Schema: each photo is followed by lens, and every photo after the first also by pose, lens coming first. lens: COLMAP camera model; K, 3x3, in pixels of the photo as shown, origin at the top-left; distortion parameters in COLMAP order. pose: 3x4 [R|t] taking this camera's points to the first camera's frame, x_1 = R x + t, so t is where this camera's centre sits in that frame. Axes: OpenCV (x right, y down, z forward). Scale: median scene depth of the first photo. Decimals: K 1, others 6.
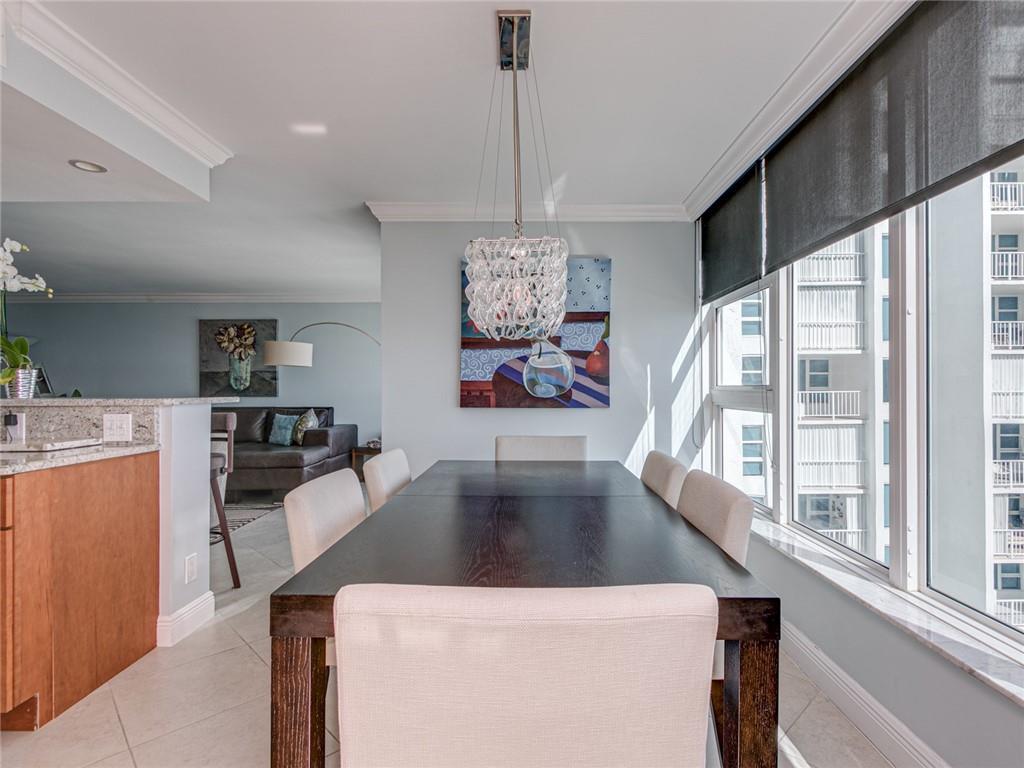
lens RADIAL K [[518.1, 0, 533.5], [0, 518.1, 383.1], [0, 0, 1]] dist [0.006266, -0.002369]
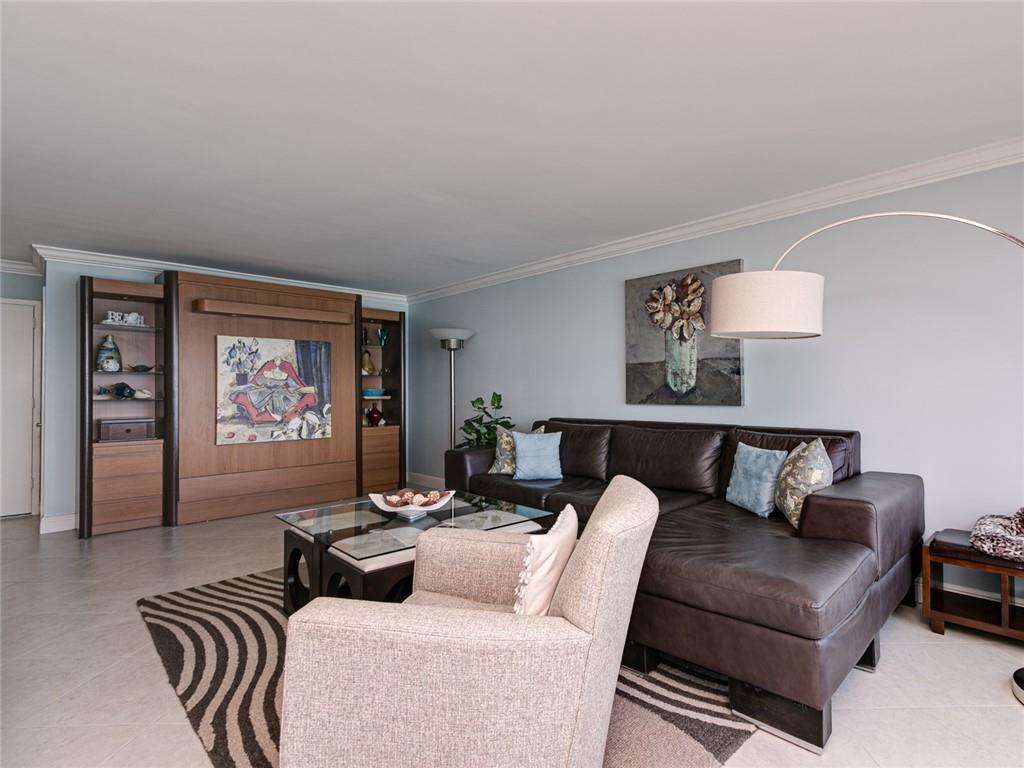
lens RADIAL K [[518.1, 0, 569.1], [0, 518.1, 388.1], [0, 0, 1]] dist [0.006266, -0.002369]
pose [[0.705185, -0.002468, -0.709019, -0.245638], [0.006221, 0.999977, 0.002707, 0.005809], [0.708996, -0.006319, 0.705184, 0.506159]]
